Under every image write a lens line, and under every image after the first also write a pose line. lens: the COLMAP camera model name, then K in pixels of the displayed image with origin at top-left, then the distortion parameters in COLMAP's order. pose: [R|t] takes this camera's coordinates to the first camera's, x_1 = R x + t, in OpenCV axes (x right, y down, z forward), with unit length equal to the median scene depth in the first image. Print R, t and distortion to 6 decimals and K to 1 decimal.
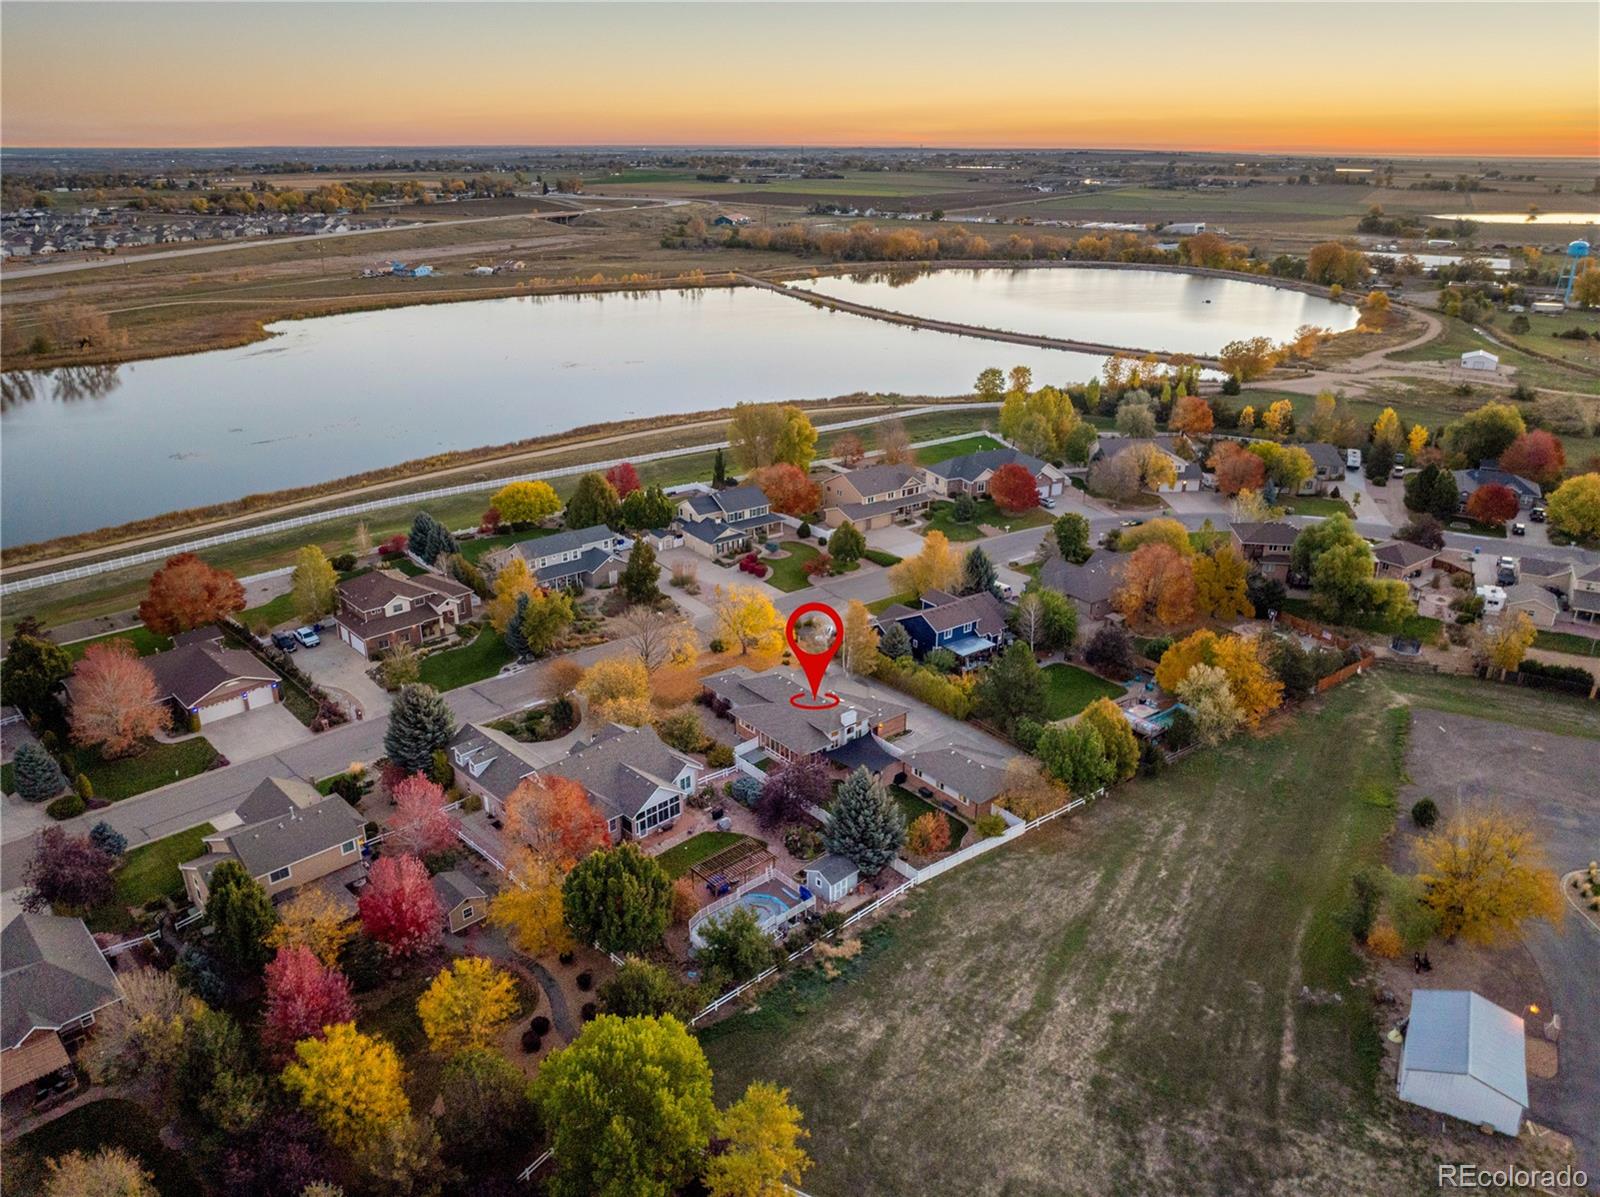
lens RADIAL K [[1142.6, 0, 795.4], [0, 1142.6, 596.5], [0, 0, 1]] dist [-0.039283, -0.000980]
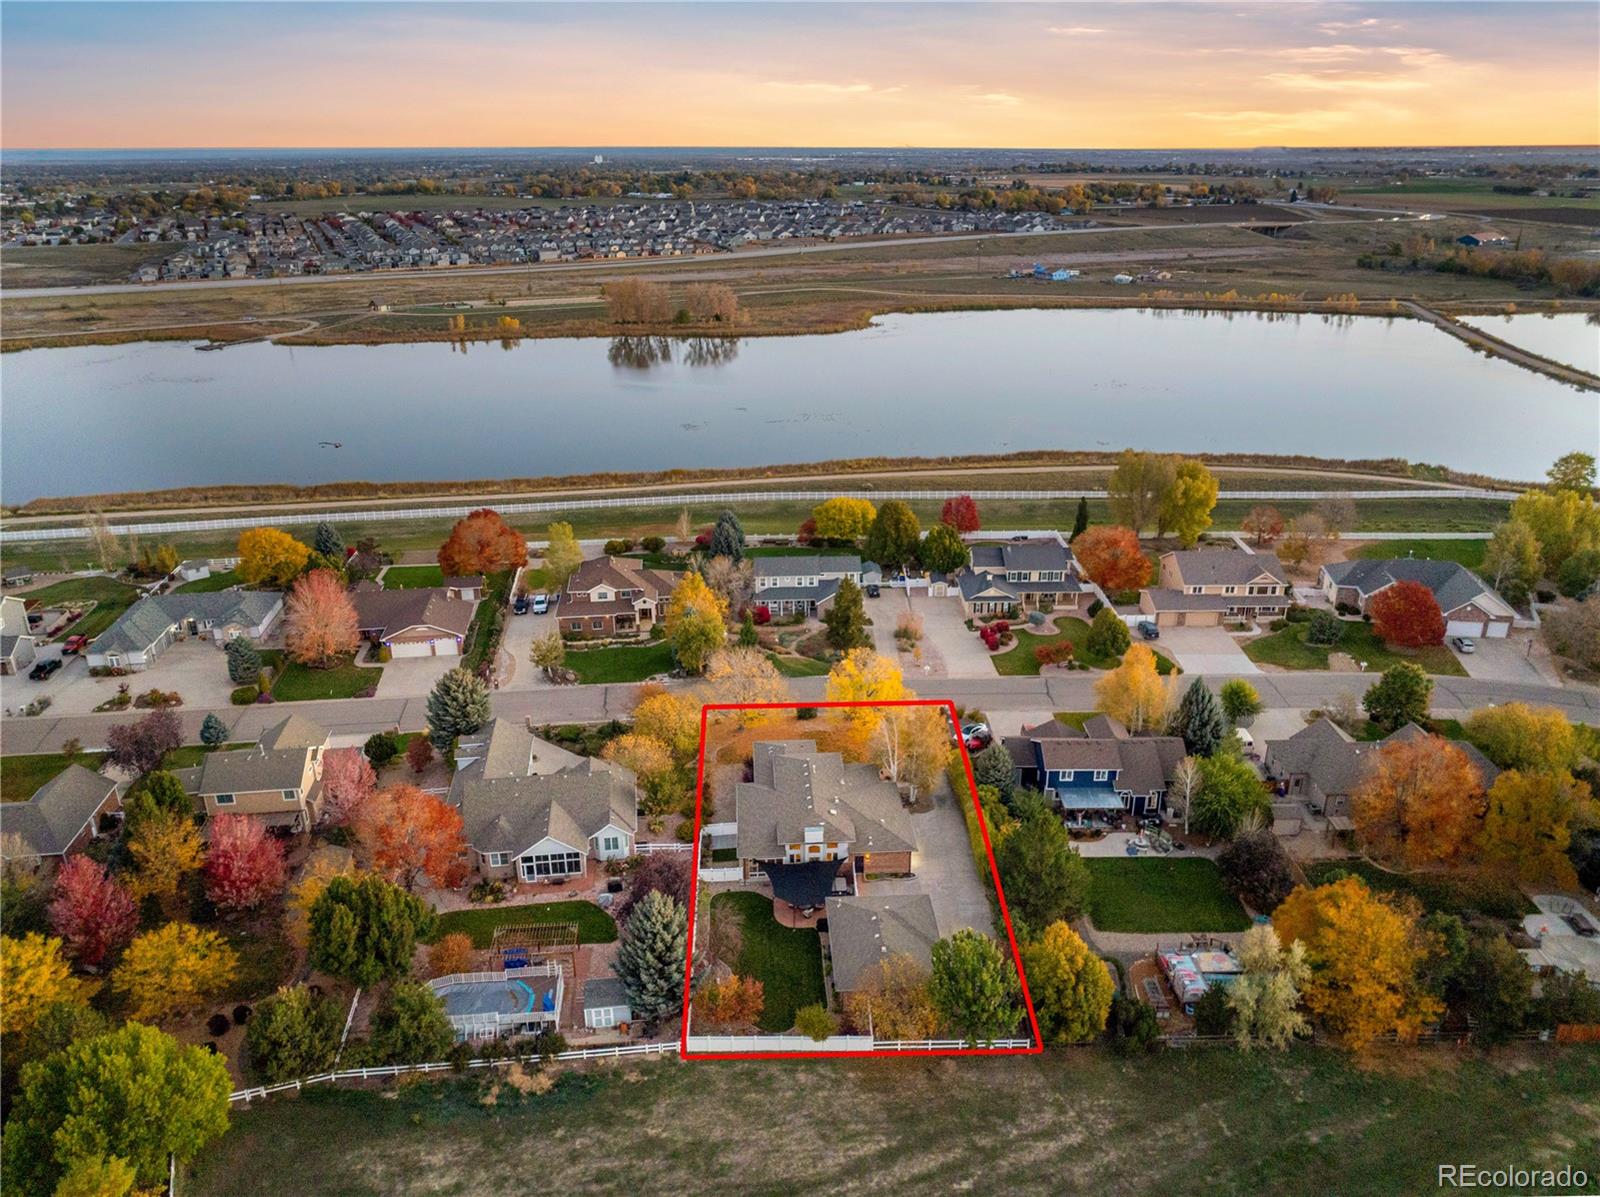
lens RADIAL K [[1142.6, 0, 795.4], [0, 1142.6, 596.5], [0, 0, 1]] dist [-0.039283, -0.000980]
pose [[0.802669, 0.210690, -0.557972, 0.148163], [-0.211864, 0.975236, 0.063472, -0.036556], [0.557527, 0.067268, 0.827429, 0.089609]]
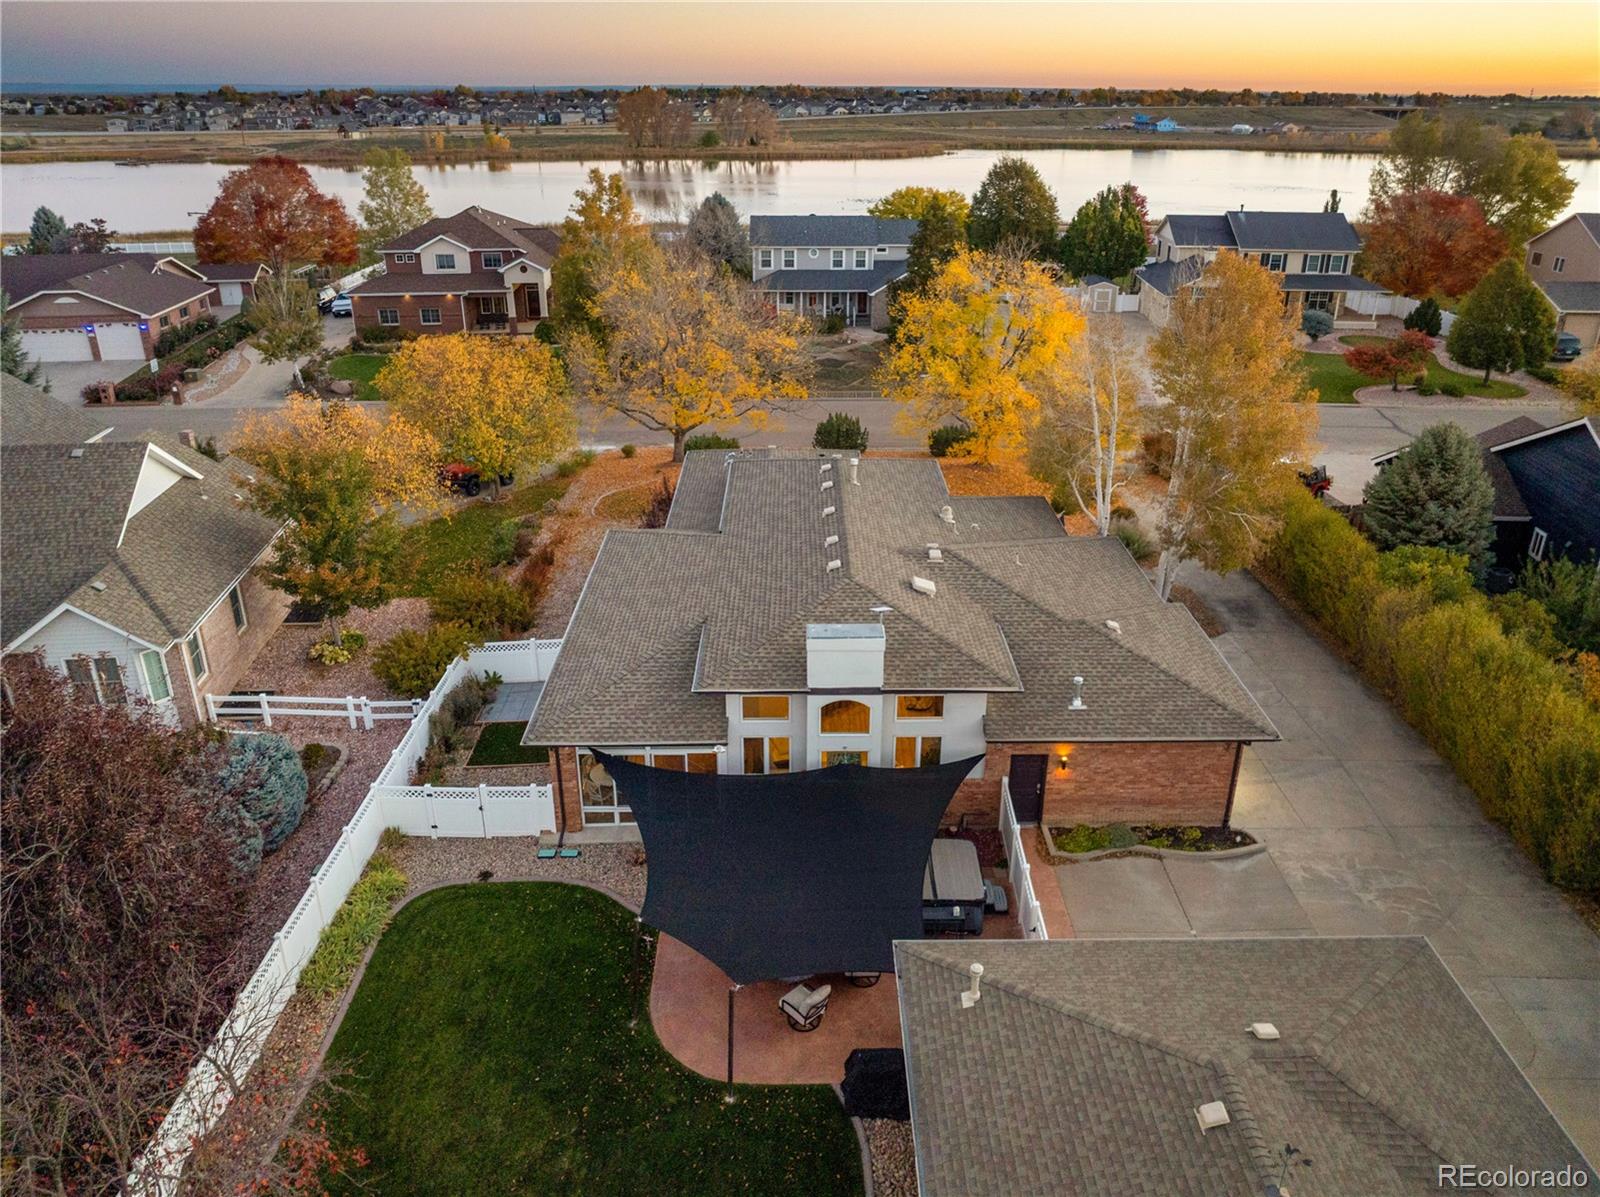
lens RADIAL K [[1142.6, 0, 795.4], [0, 1142.6, 596.5], [0, 0, 1]] dist [-0.039283, -0.000980]
pose [[0.773384, 0.254867, -0.580449, 0.047975], [-0.231610, 0.965924, 0.115529, 0.024120], [0.590114, 0.045089, 0.806060, 0.264278]]
